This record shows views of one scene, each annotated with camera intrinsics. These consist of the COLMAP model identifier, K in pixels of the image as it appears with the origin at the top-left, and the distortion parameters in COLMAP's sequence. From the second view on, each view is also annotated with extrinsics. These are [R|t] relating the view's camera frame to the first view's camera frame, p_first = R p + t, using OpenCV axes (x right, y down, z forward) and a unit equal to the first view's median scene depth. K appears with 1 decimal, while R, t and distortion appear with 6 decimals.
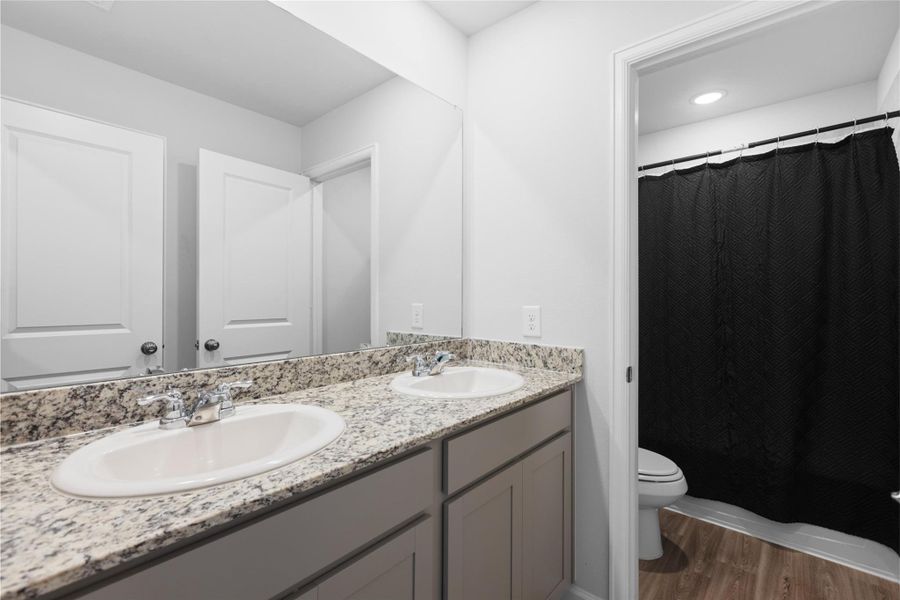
lens RADIAL K [[402.0, 0, 447.2], [0, 402.0, 295.4], [0, 0, 1]] dist [0.000118, -0.000070]
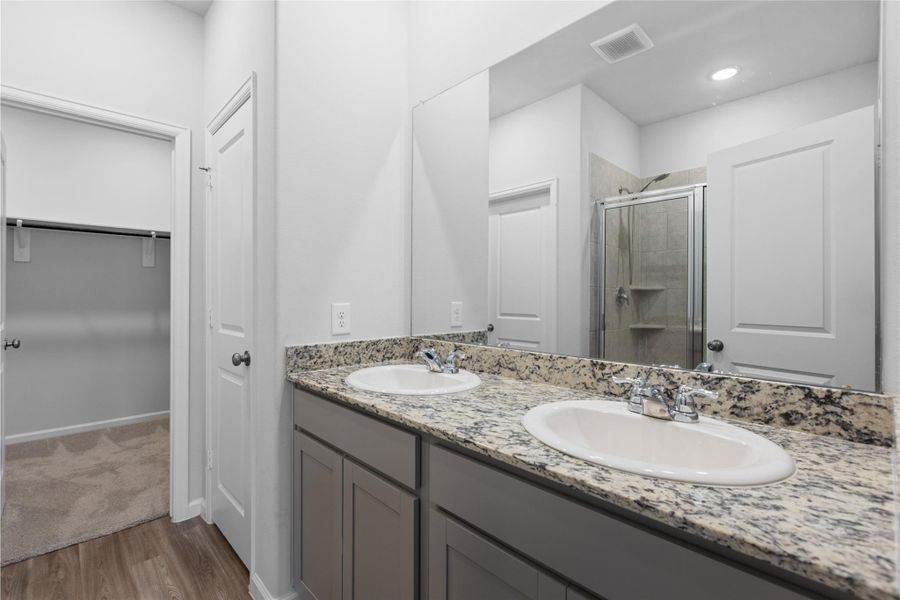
lens RADIAL K [[402.0, 0, 447.2], [0, 402.0, 295.4], [0, 0, 1]] dist [0.000118, -0.000070]
pose [[-0.129907, 0.000279, -0.991526, 0.512136], [0.000382, 1.000000, 0.000231, 0.003273], [0.991526, -0.000349, -0.129907, 0.617333]]
